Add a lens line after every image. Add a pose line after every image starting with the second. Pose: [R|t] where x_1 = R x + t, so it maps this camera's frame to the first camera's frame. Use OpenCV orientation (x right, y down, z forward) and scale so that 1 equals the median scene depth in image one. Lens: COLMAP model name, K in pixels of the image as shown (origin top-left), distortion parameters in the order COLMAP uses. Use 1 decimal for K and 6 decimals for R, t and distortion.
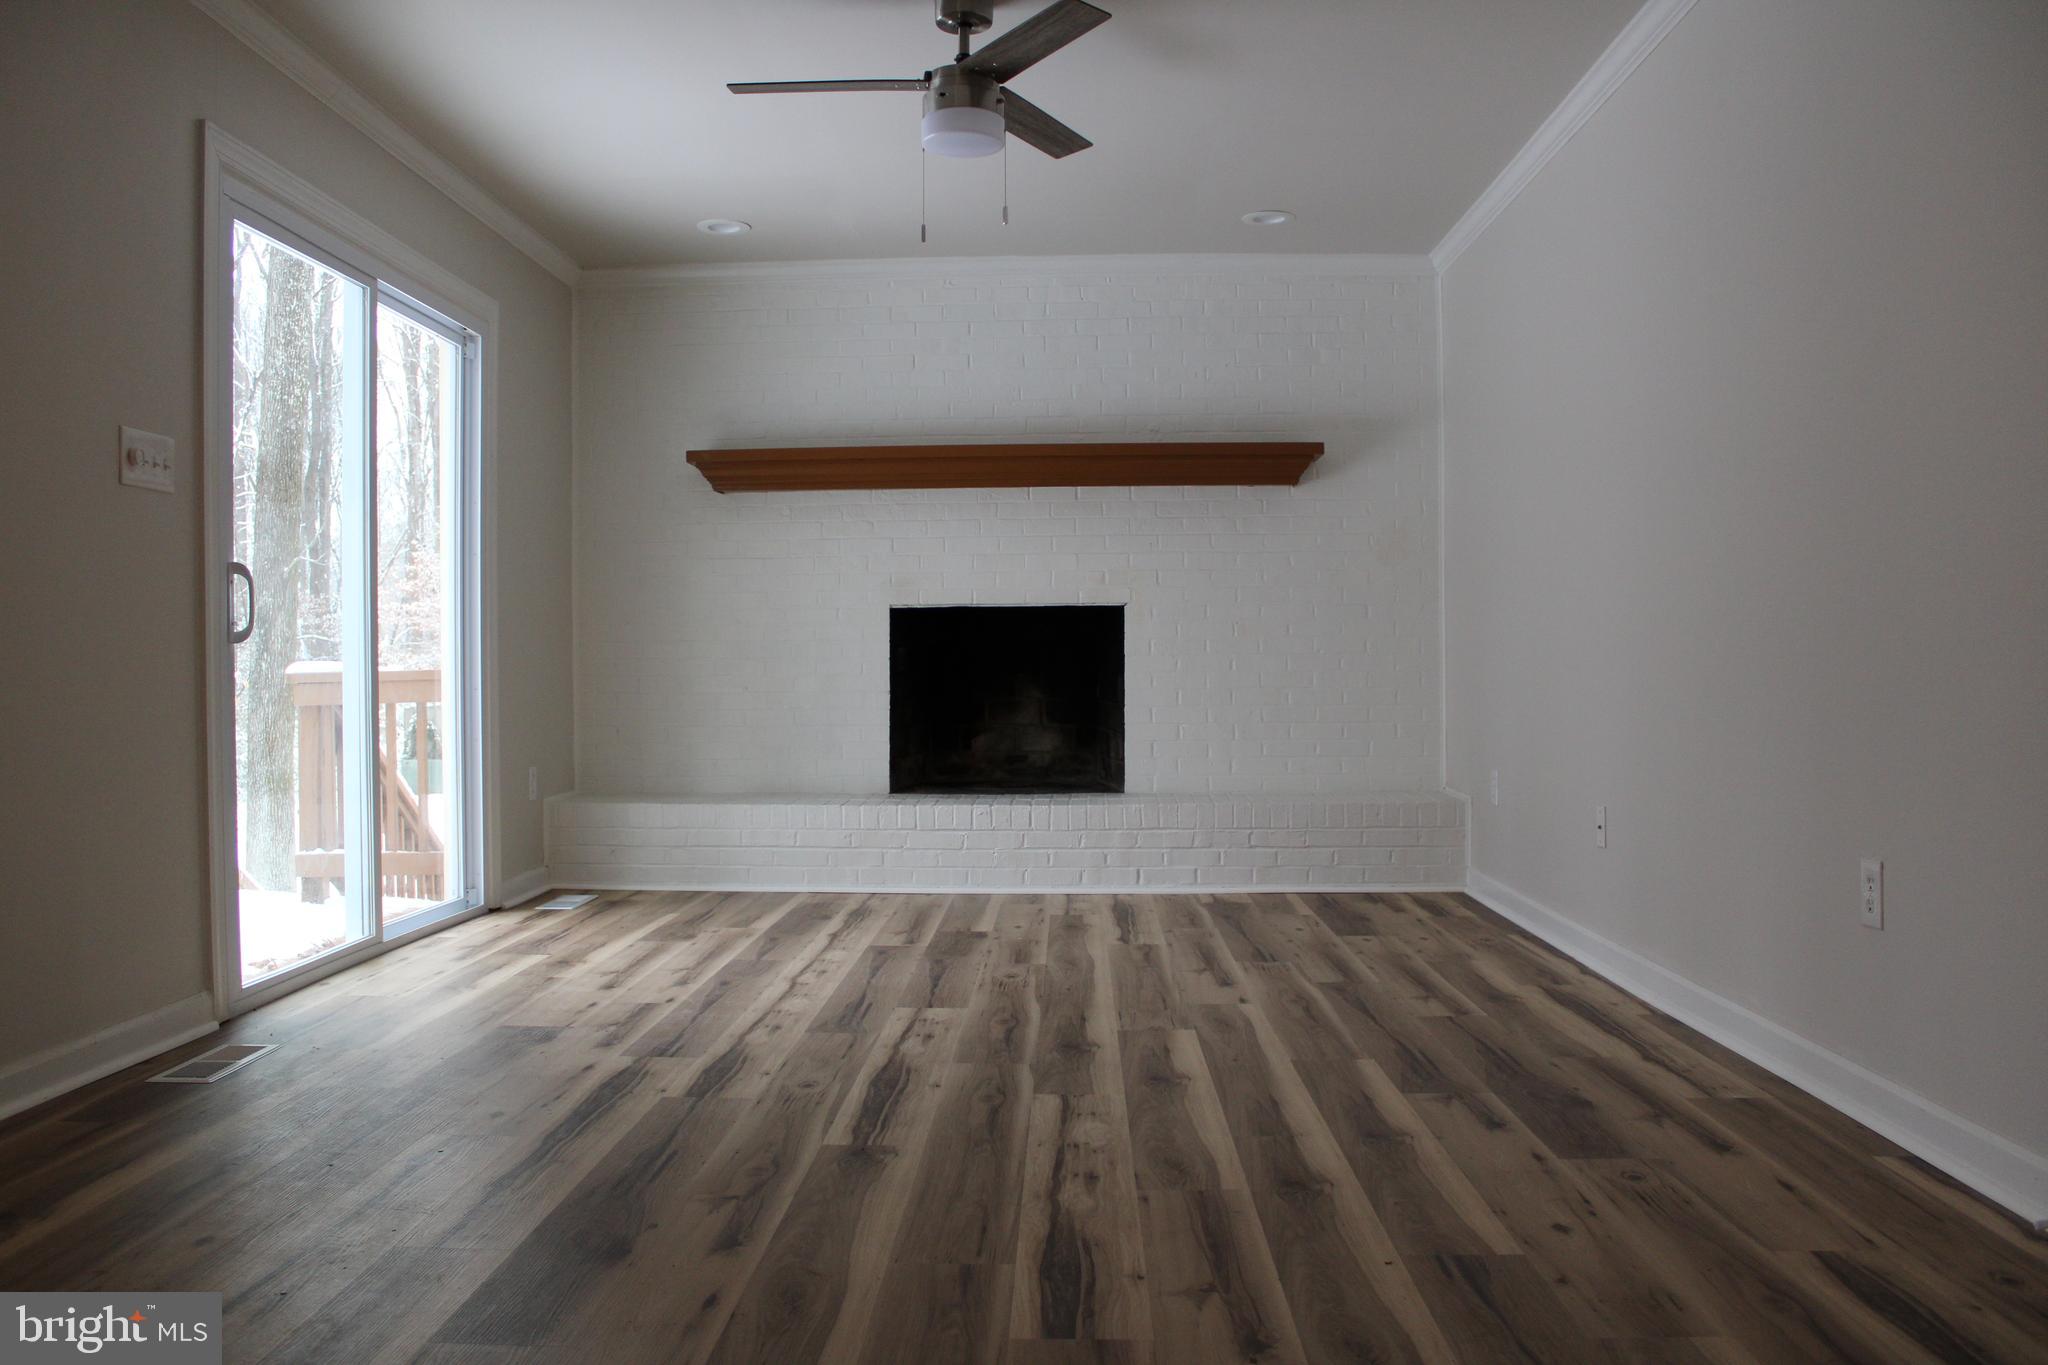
lens RADIAL K [[1706.1, 0, 1016.7], [0, 1706.1, 679.4], [0, 0, 1]] dist [-0.154826, 0.142134]
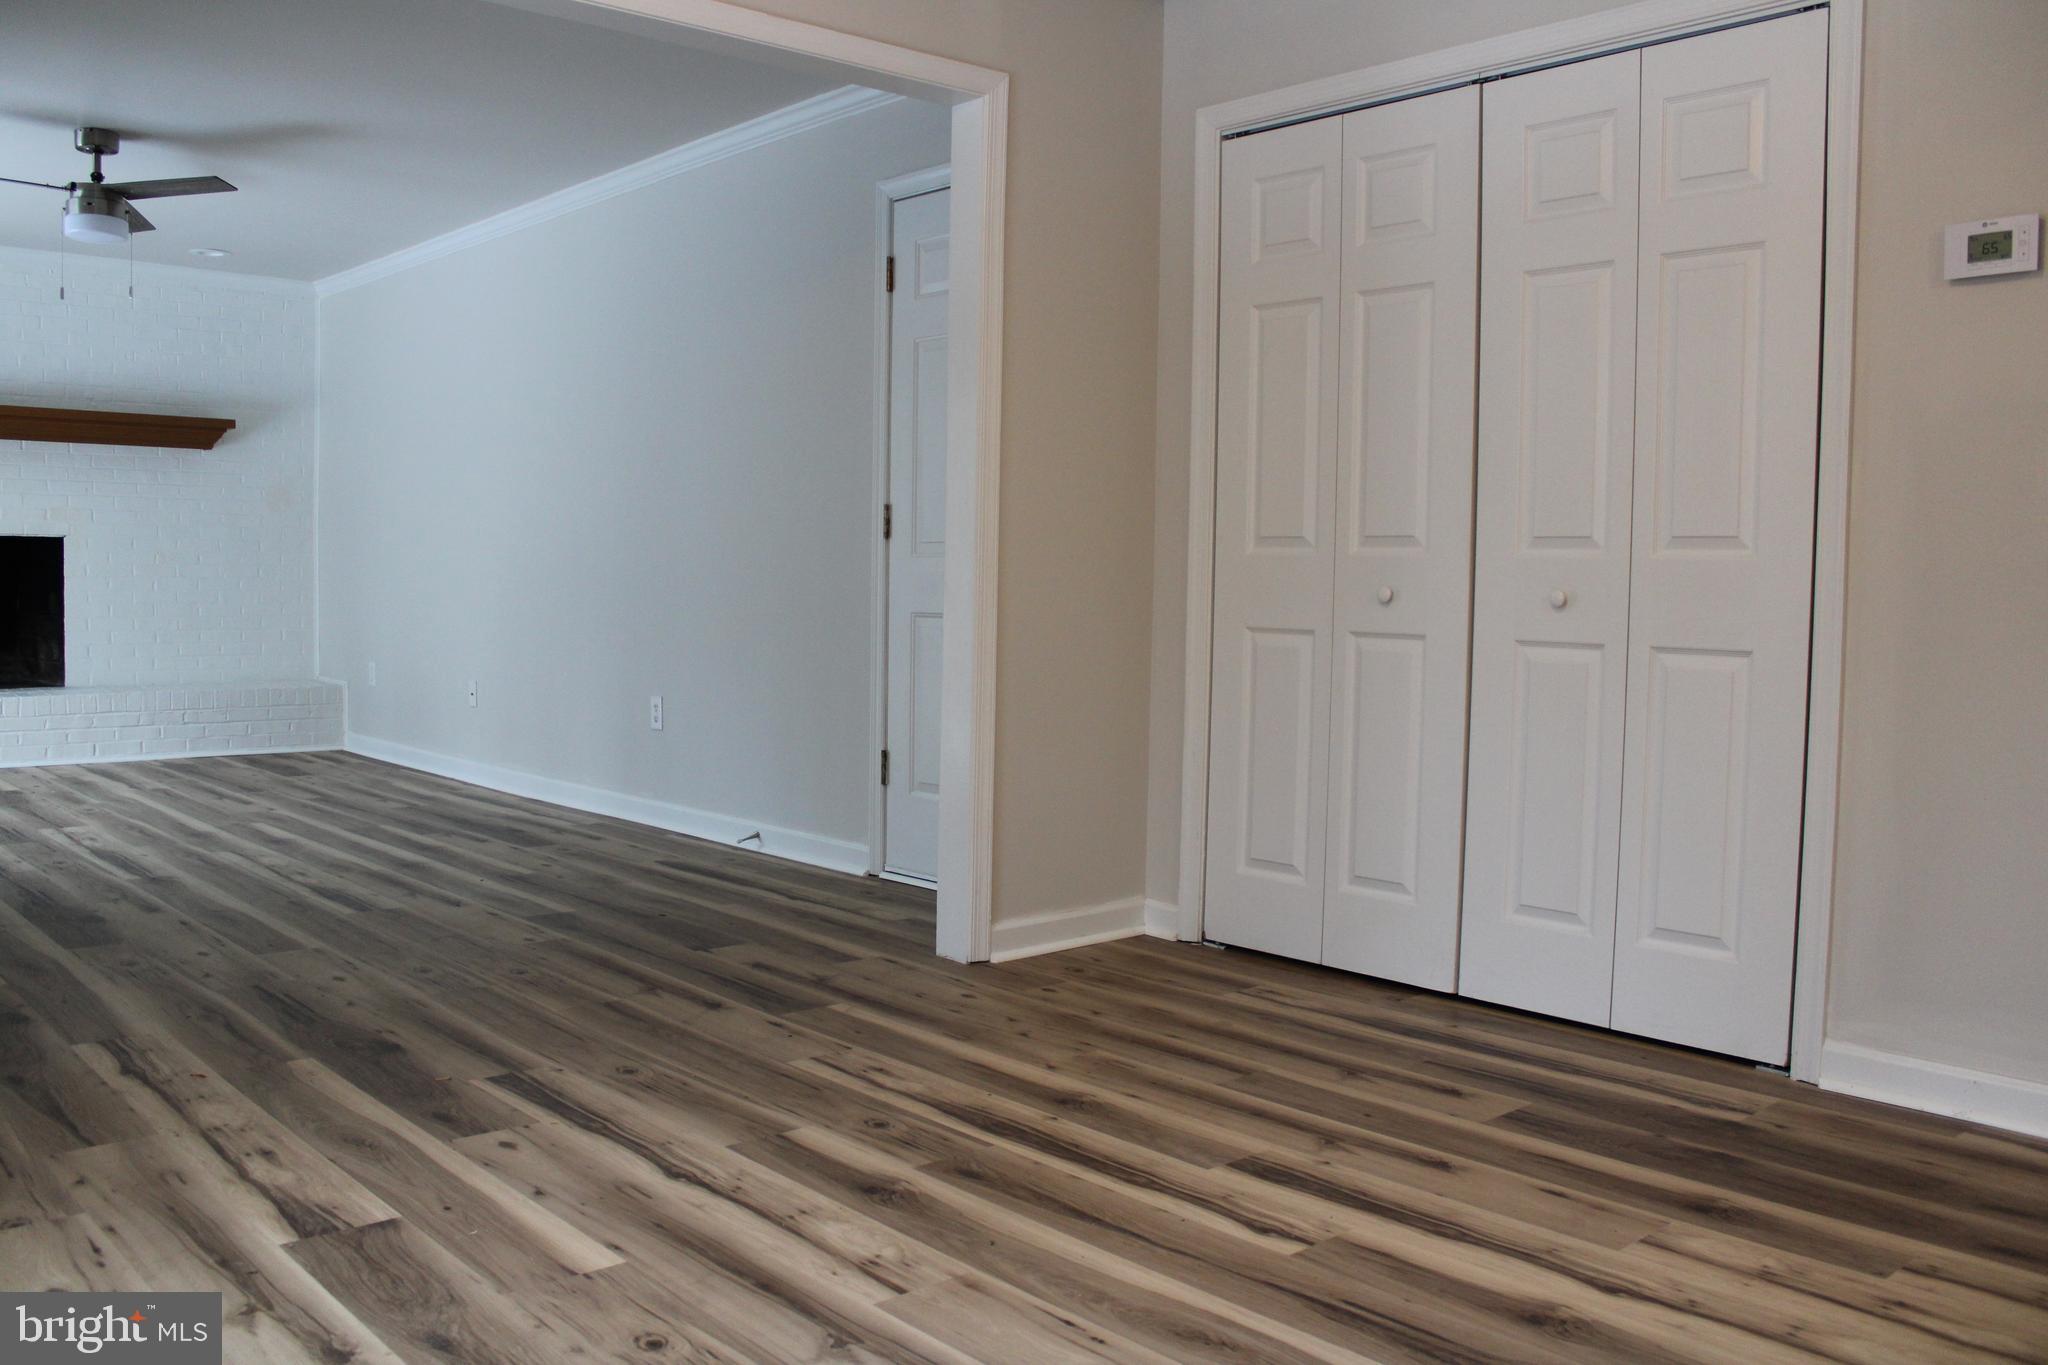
lens RADIAL K [[1700.4, 0, 1015.5], [0, 1700.4, 678.6], [0, 0, 1]] dist [-0.157422, 0.145111]
pose [[0.721668, -0.024144, 0.691818, -0.336533], [-0.014830, 0.998623, 0.050321, -0.013123], [-0.692081, -0.046575, 0.720316, -0.447655]]
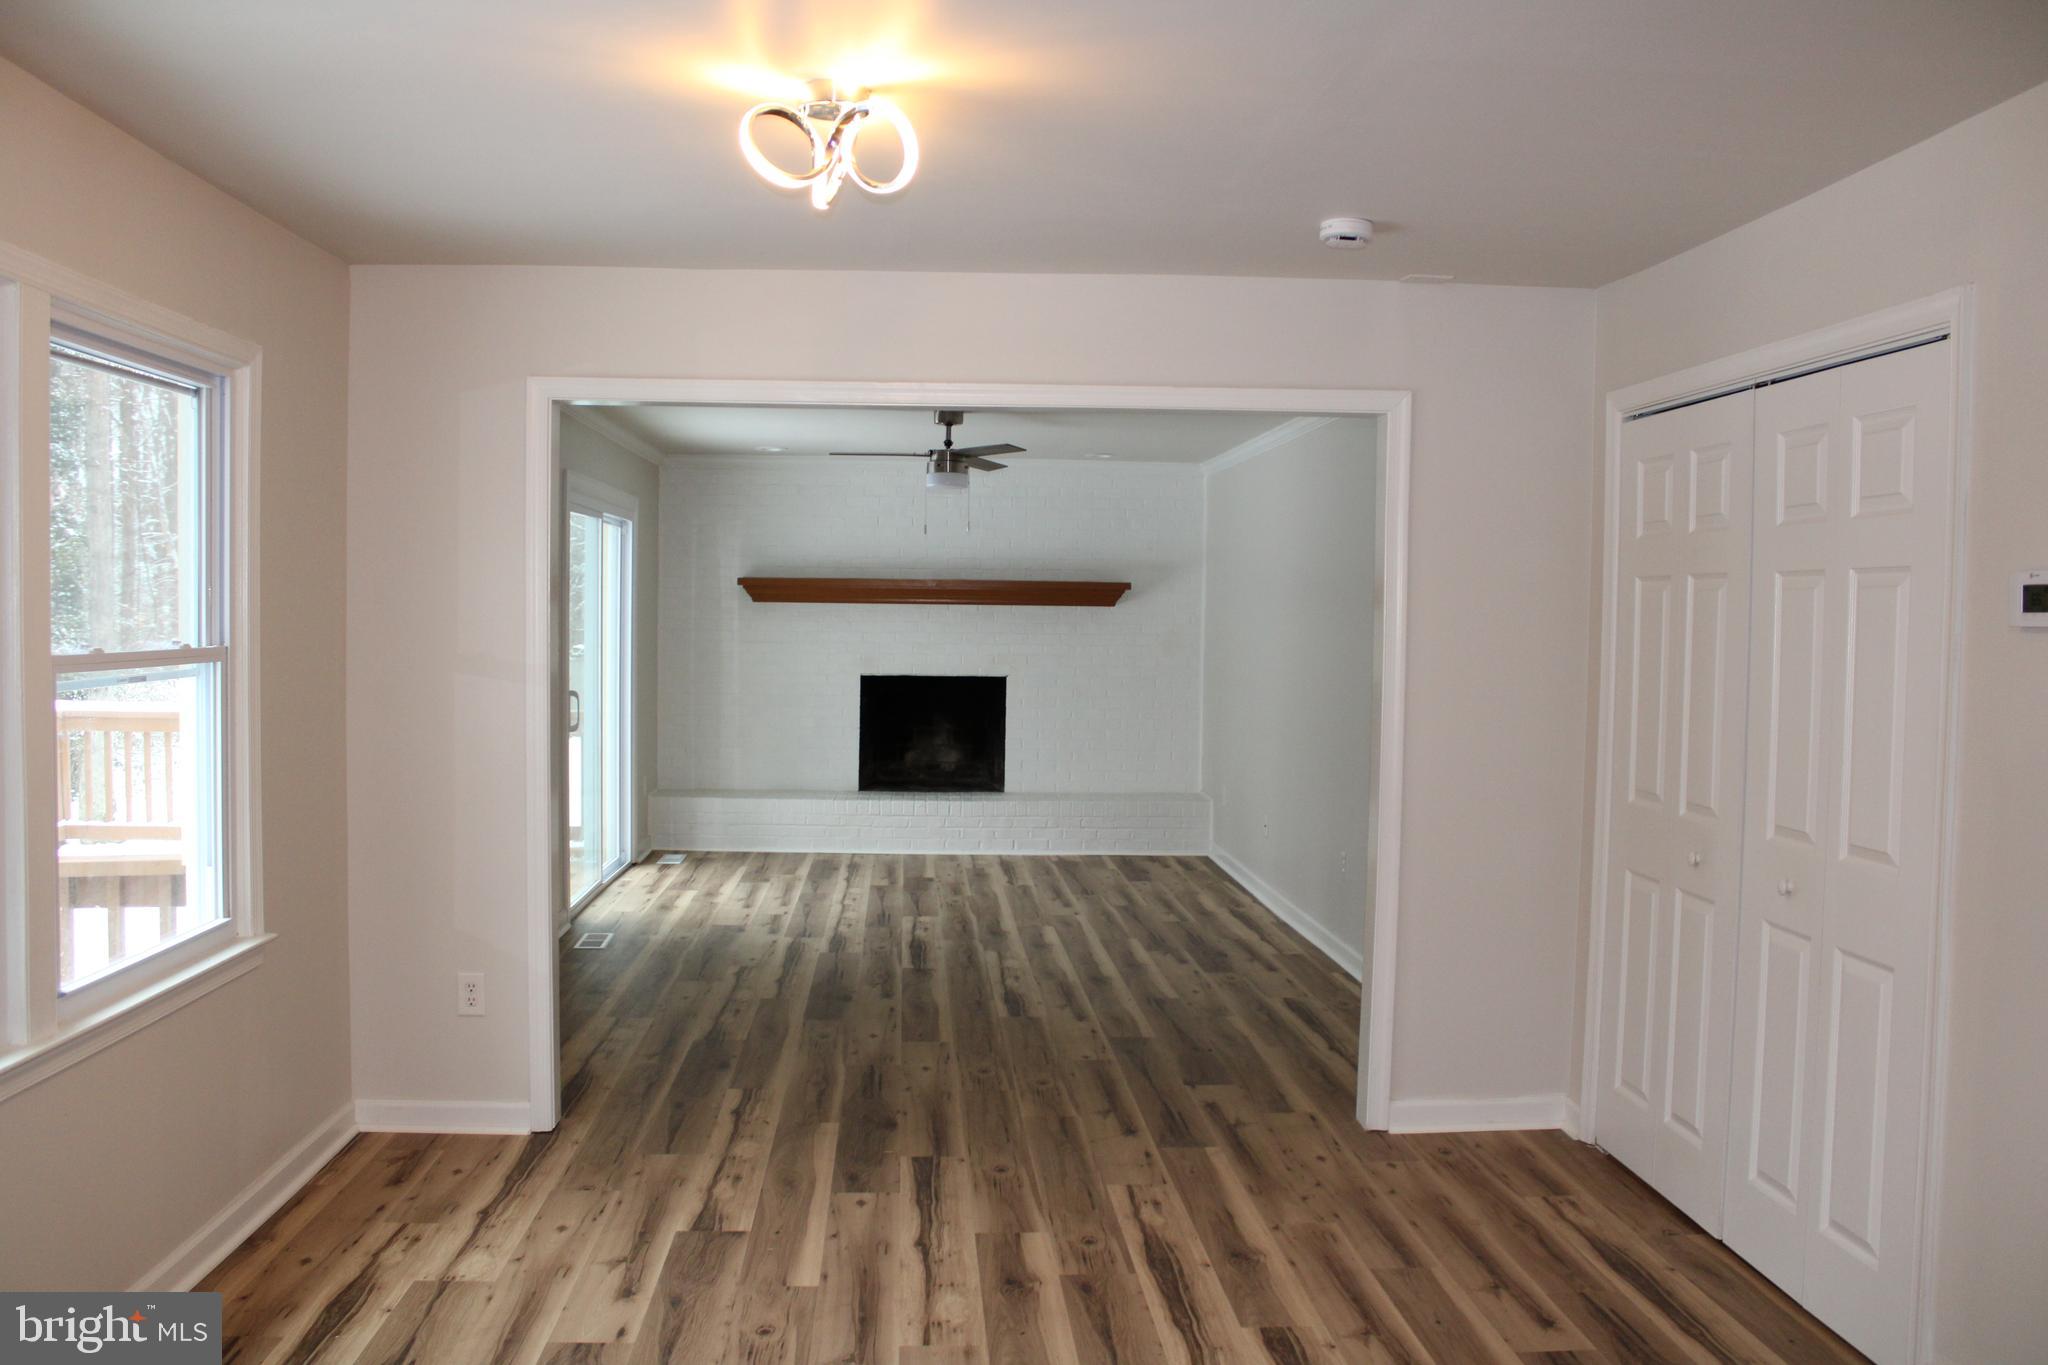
lens RADIAL K [[1706.1, 0, 1016.7], [0, 1706.1, 679.4], [0, 0, 1]] dist [-0.154826, 0.142134]
pose [[0.995069, 0.015305, 0.097996, -0.108425], [-0.018567, 0.999300, 0.032463, -0.118257], [-0.097430, -0.034122, 0.994657, -0.772691]]
